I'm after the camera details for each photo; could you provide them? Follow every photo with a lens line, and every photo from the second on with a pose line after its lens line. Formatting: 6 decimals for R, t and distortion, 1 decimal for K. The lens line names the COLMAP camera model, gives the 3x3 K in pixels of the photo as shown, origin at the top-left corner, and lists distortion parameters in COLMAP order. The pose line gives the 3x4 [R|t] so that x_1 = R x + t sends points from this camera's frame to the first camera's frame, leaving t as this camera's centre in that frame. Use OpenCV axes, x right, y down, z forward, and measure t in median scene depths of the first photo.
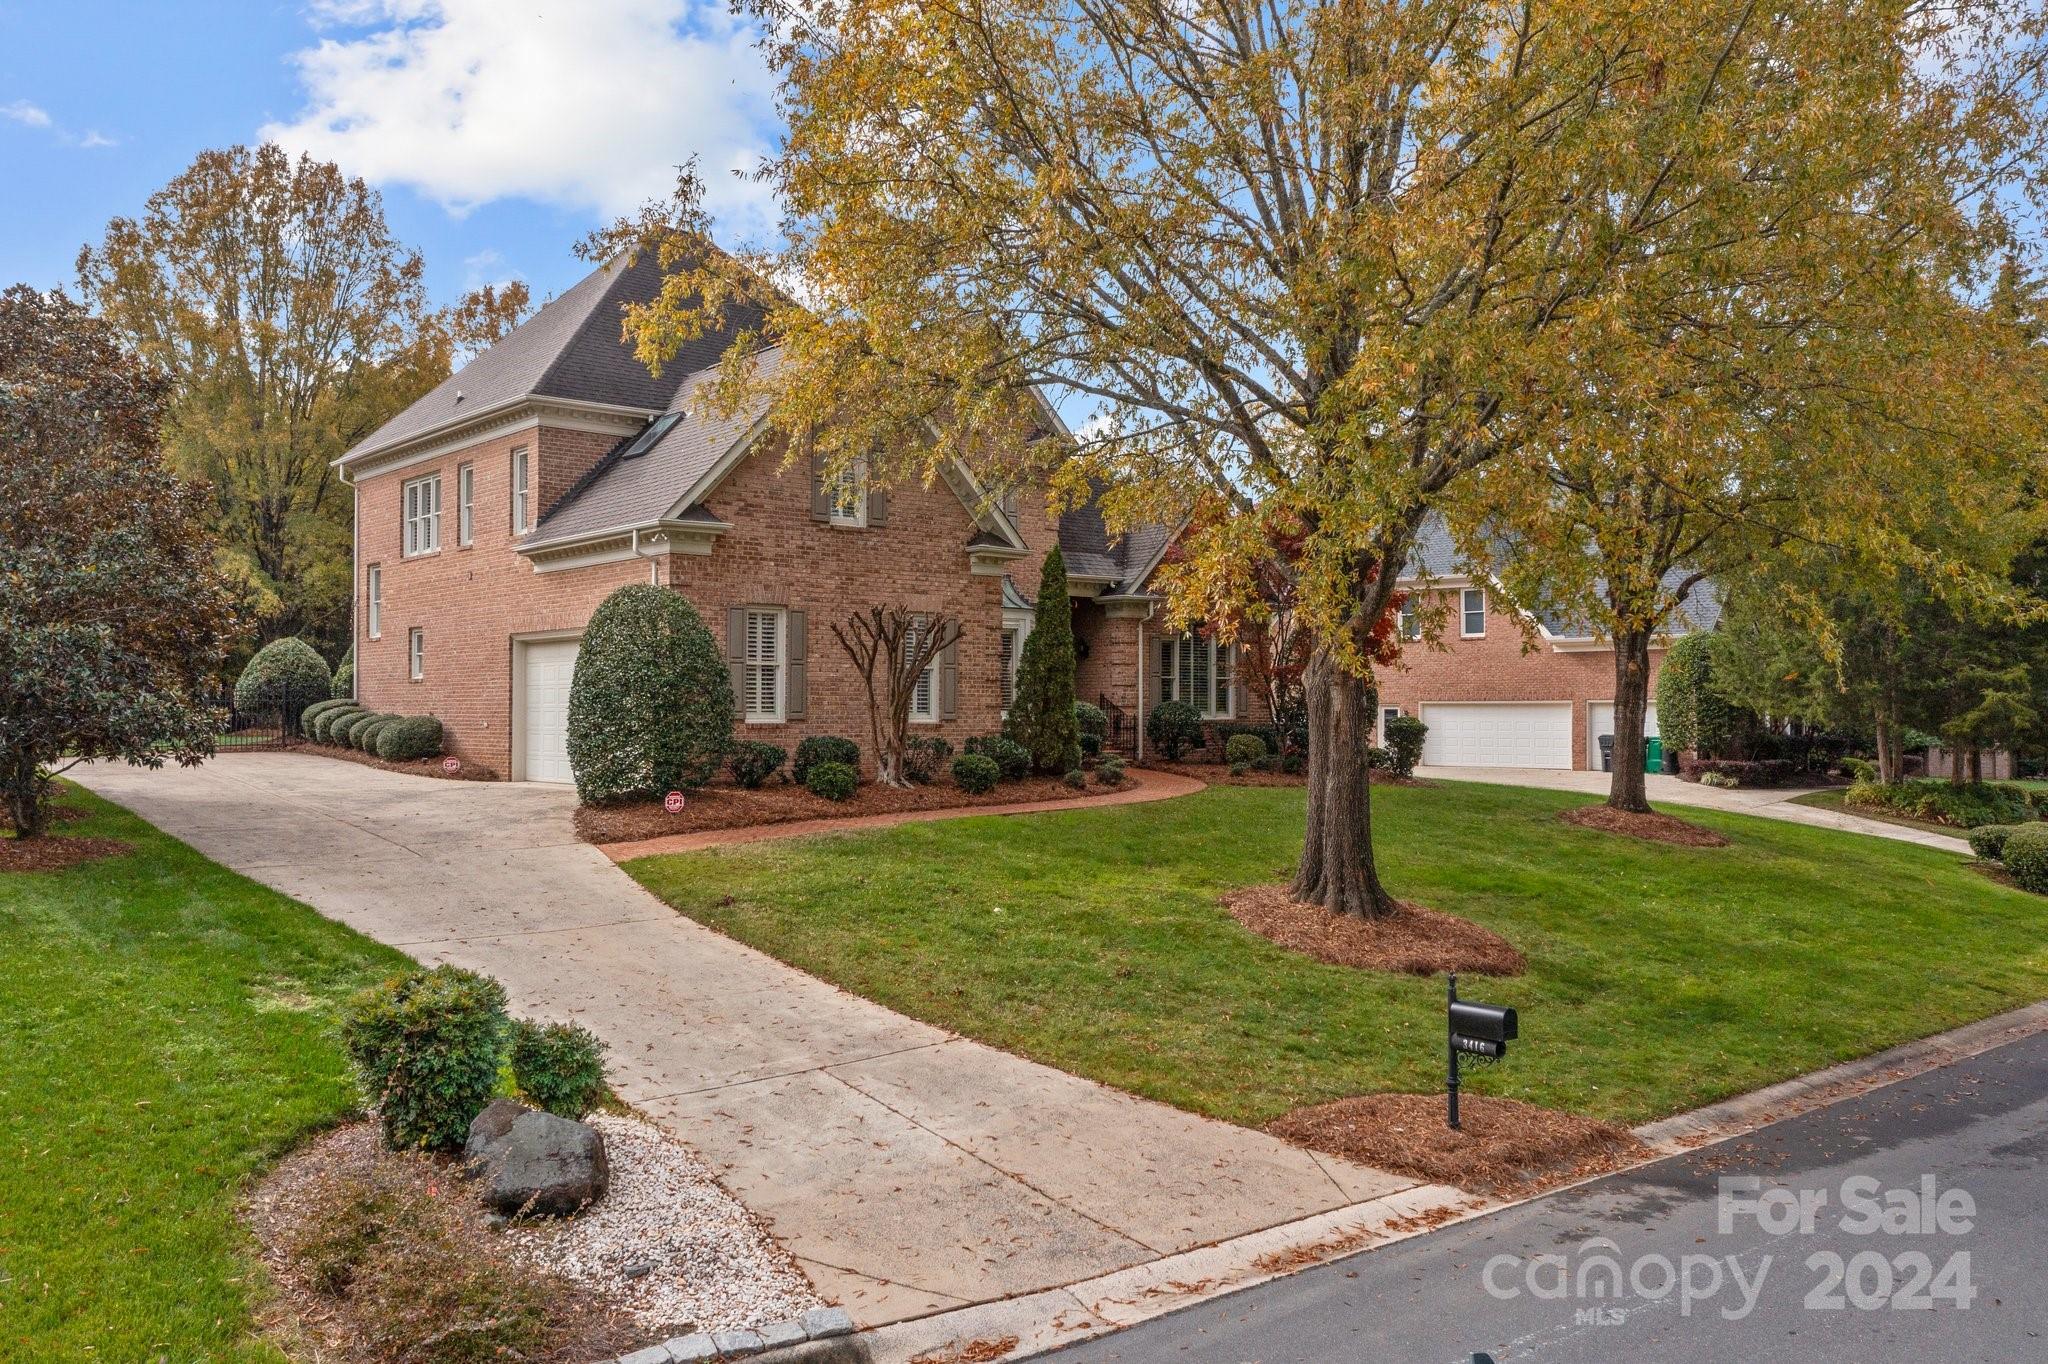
lens RADIAL K [[1619.1, 0, 1024.0], [0, 1619.1, 682.0], [0, 0, 1]] dist [0.004896, 0.000904]
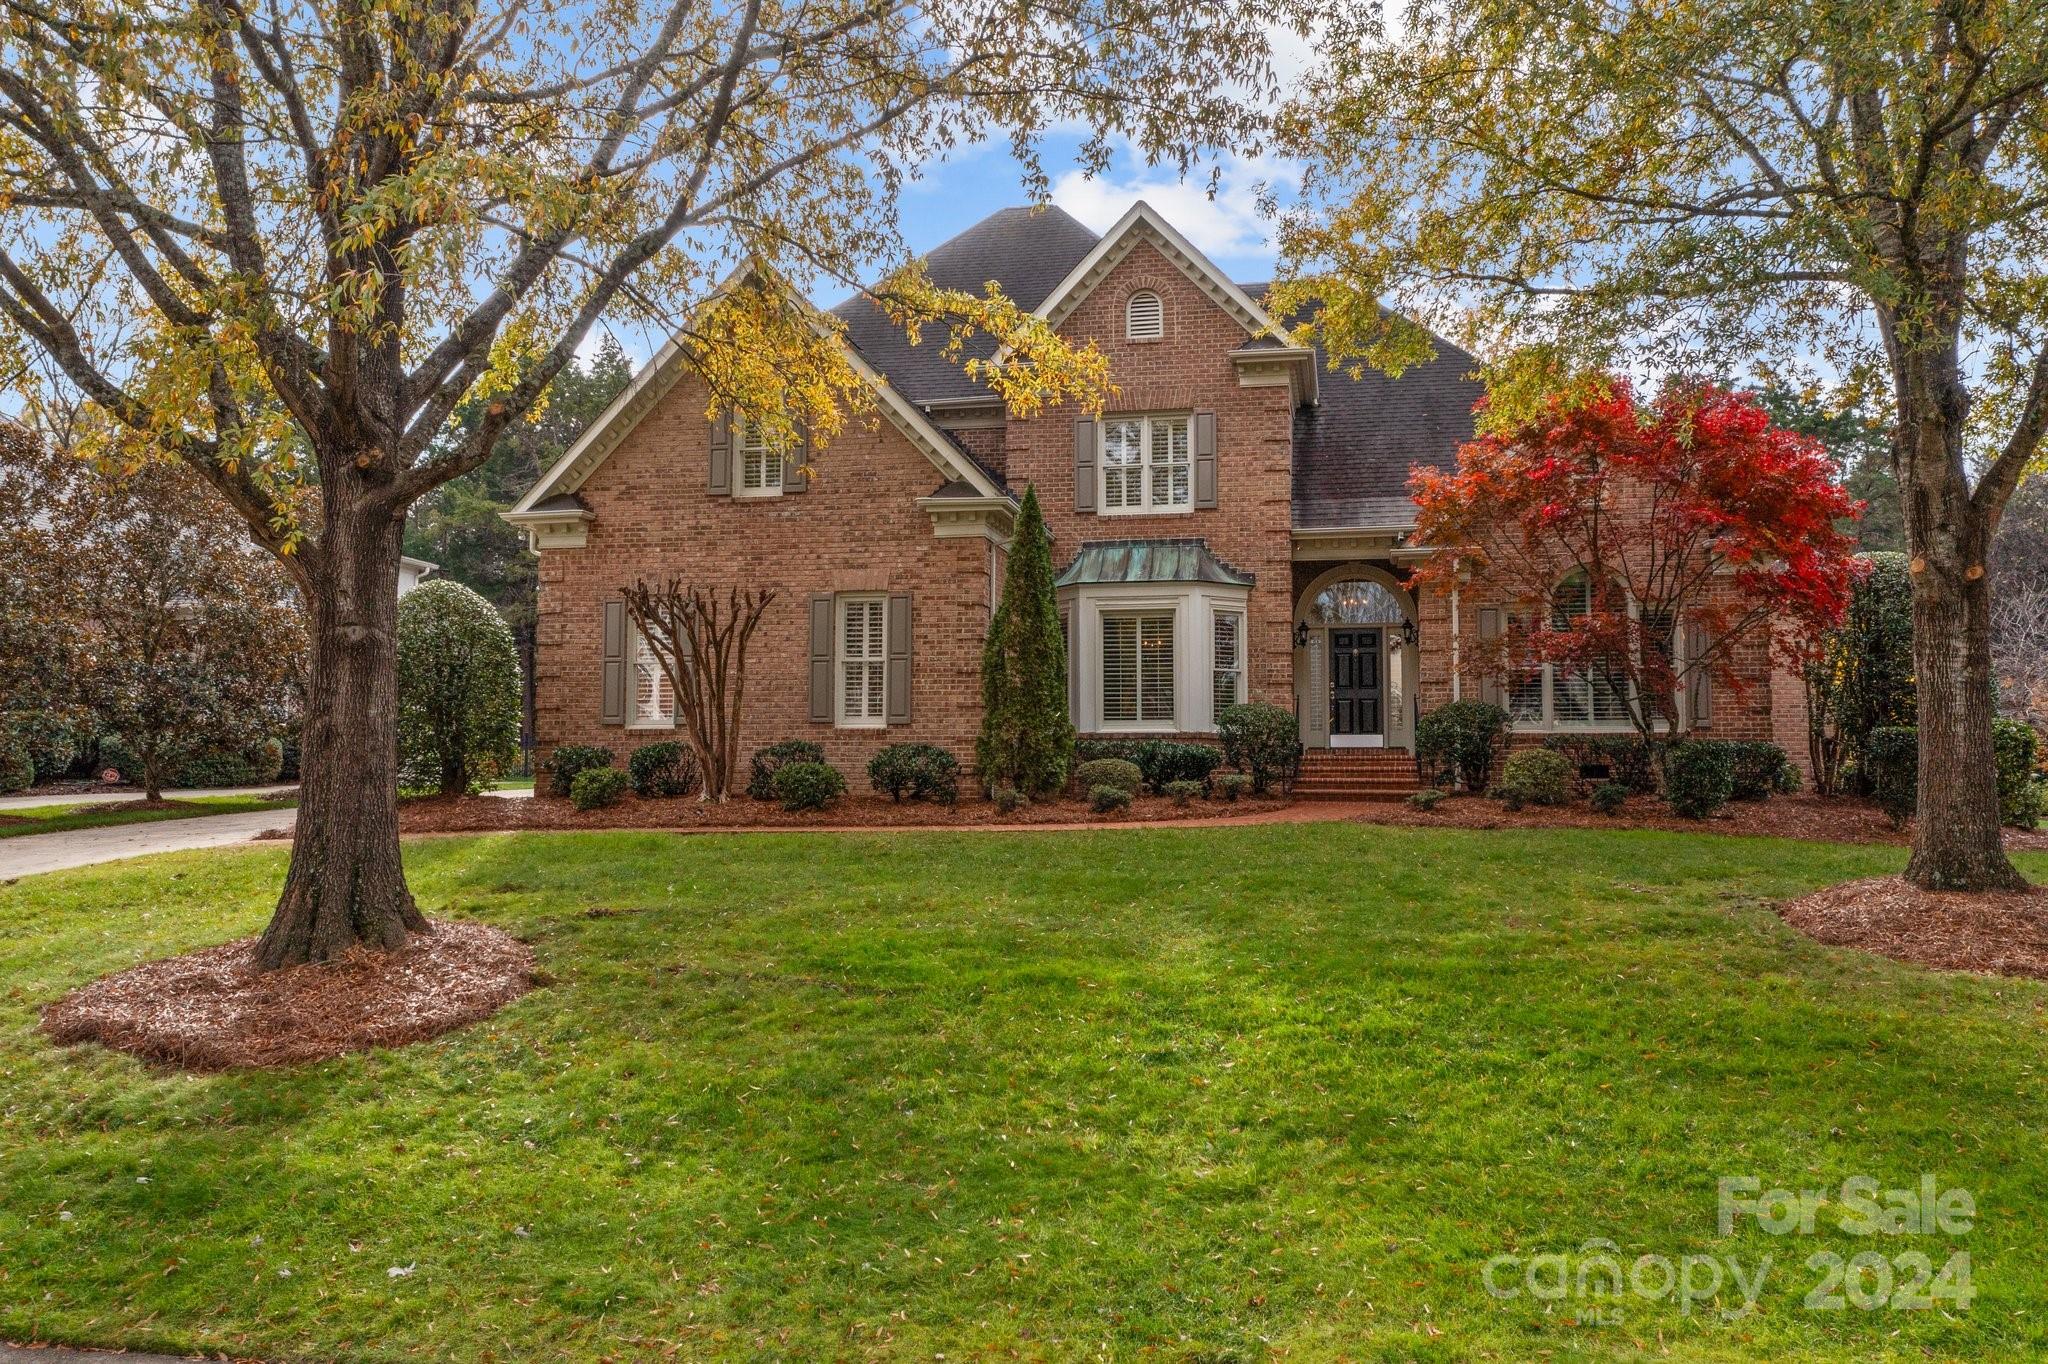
lens RADIAL K [[1619.1, 0, 1024.0], [0, 1619.1, 682.0], [0, 0, 1]] dist [0.004896, 0.000904]
pose [[0.616278, -0.055546, -0.785567, 0.615811], [0.009138, 0.997947, -0.063394, 0.053752], [0.787476, 0.031890, 0.615520, 0.567981]]
